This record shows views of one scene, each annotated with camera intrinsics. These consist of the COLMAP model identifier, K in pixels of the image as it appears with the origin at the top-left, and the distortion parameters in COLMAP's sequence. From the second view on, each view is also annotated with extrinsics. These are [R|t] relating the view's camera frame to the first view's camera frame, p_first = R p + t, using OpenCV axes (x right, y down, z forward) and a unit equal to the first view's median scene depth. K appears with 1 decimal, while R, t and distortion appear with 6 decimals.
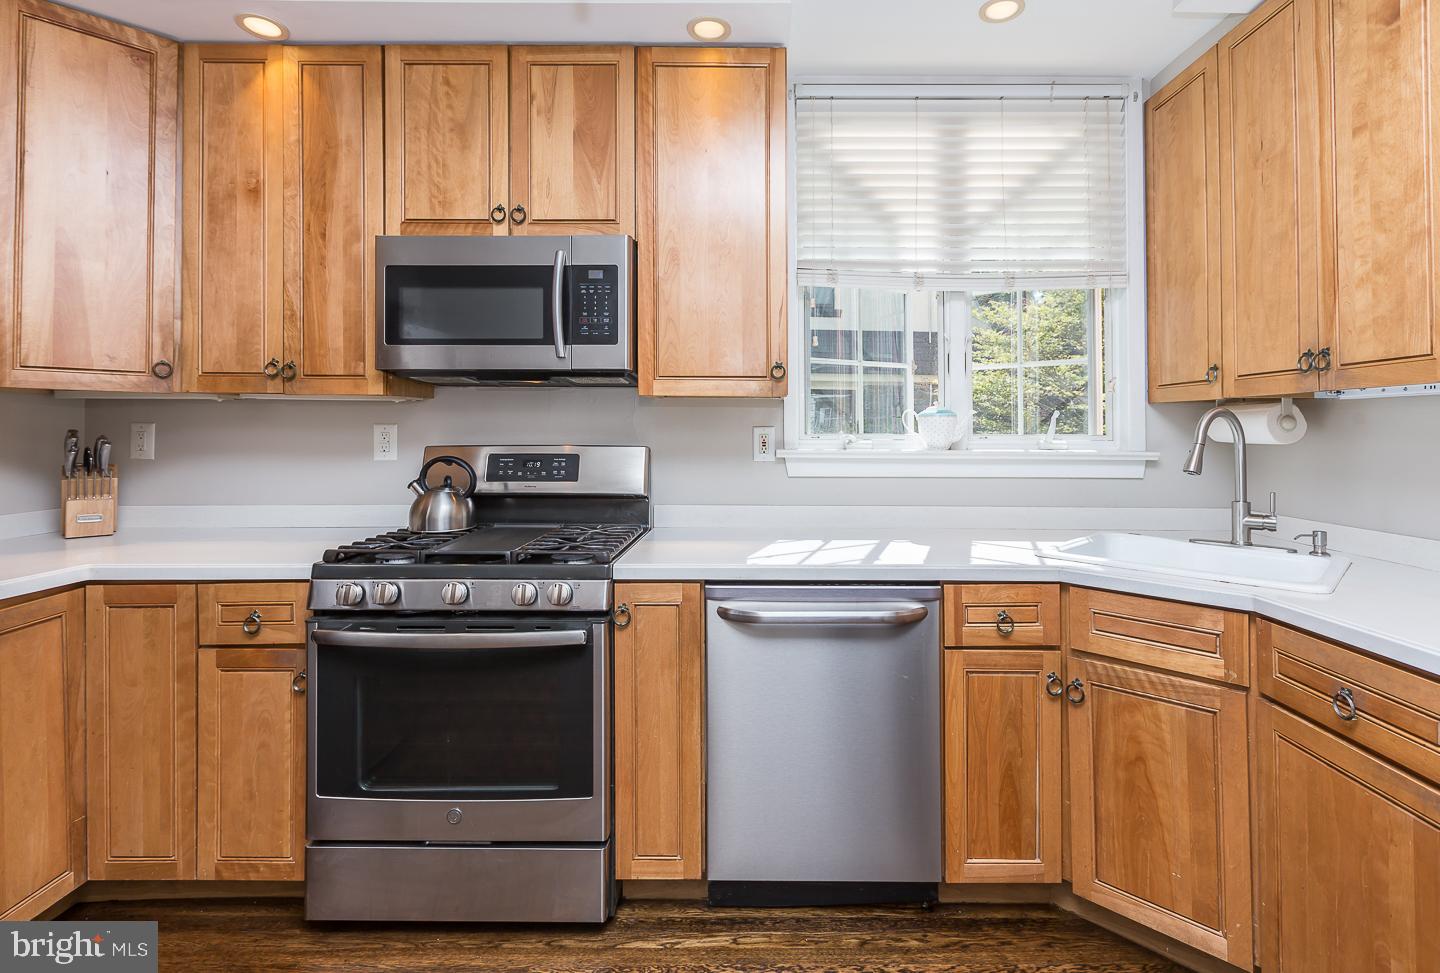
lens RADIAL K [[684.2, 0, 756.1], [0, 684.2, 420.6], [0, 0, 1]] dist [-0.001290, -0.000586]
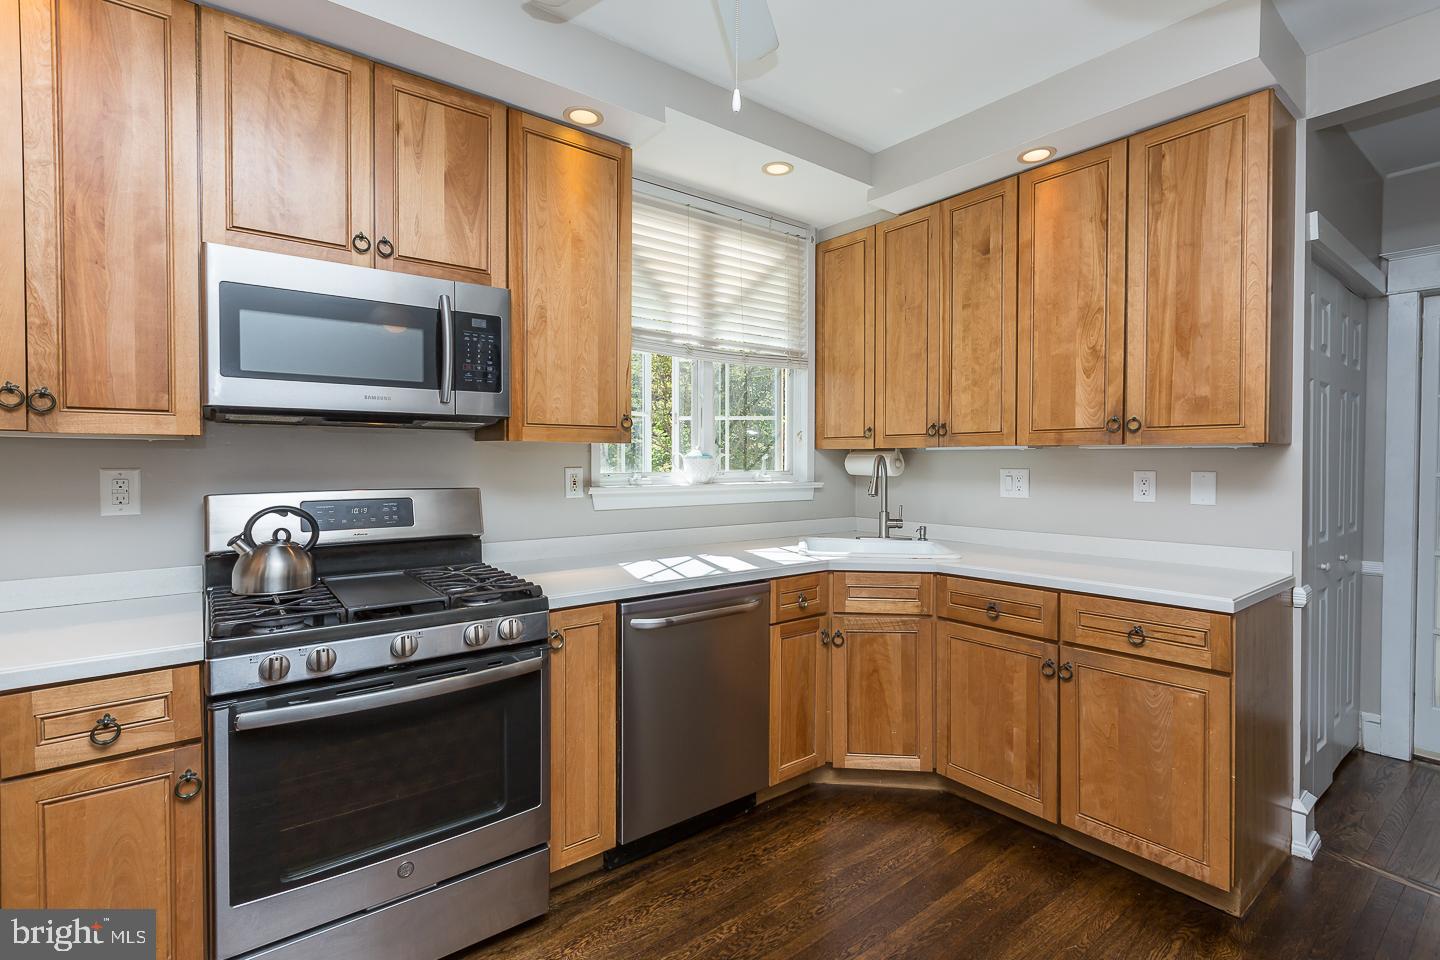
lens RADIAL K [[660.6, 0, 717.7], [0, 660.6, 470.5], [0, 0, 1]] dist [-0.000999, -0.000004]
pose [[0.794535, -0.012724, 0.607085, -0.544023], [-0.008136, 0.999468, 0.031597, -0.026058], [-0.607164, -0.030044, 0.794009, -0.012941]]
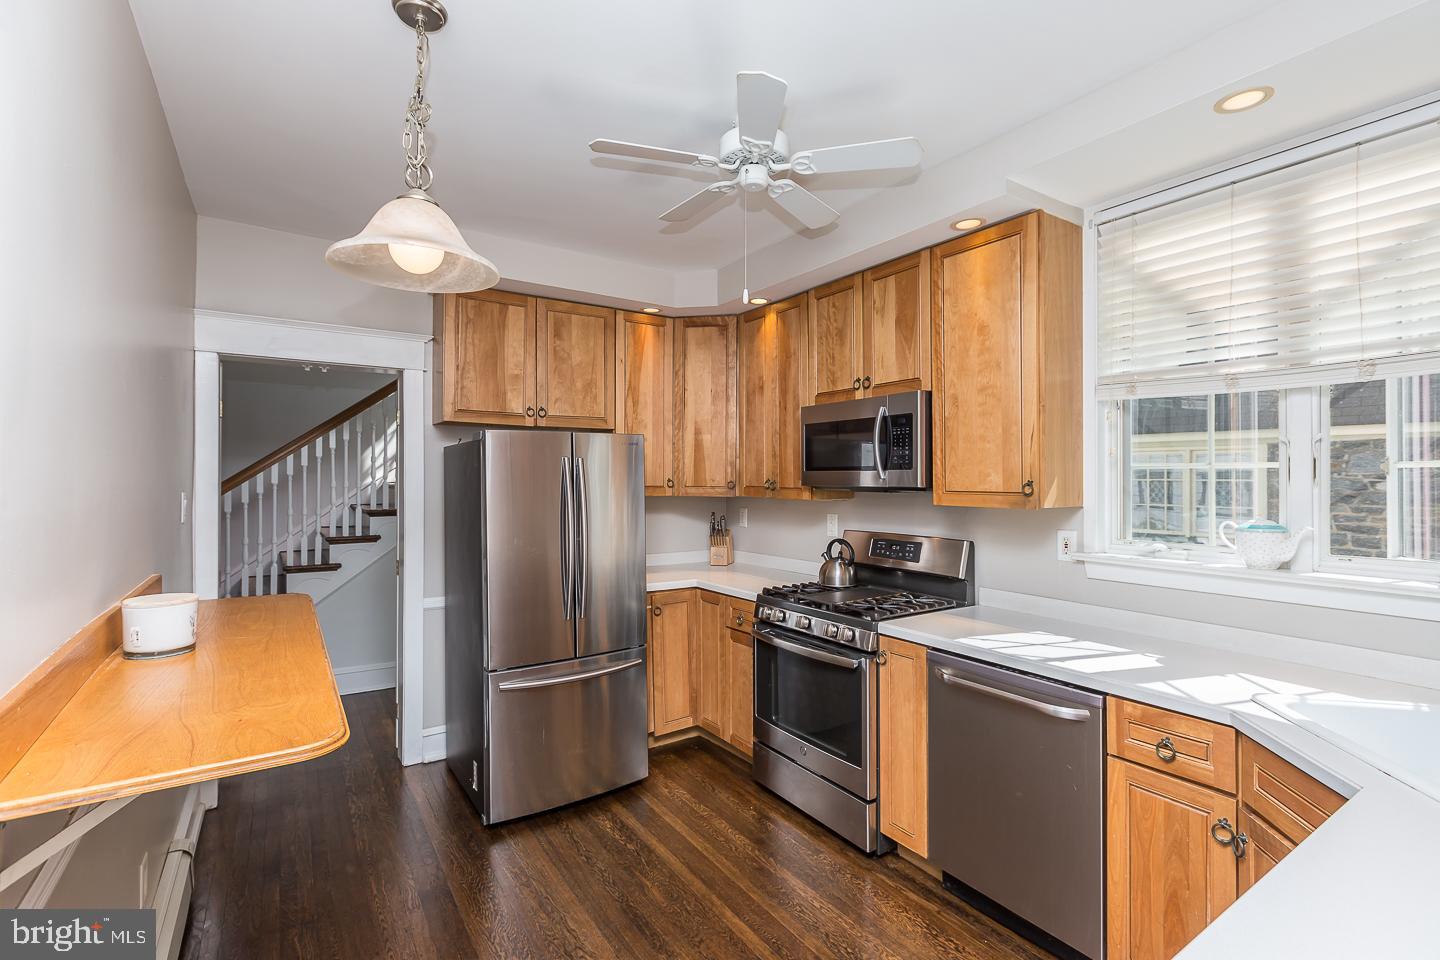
lens RADIAL K [[660.6, 0, 723.2], [0, 660.6, 480.7], [0, 0, 1]] dist [-0.000999, -0.000004]
pose [[0.552102, 0.000519, -0.833776, 0.698117], [0.007681, 0.999954, 0.005708, -0.096590], [0.833741, -0.009556, 0.552073, -0.072212]]
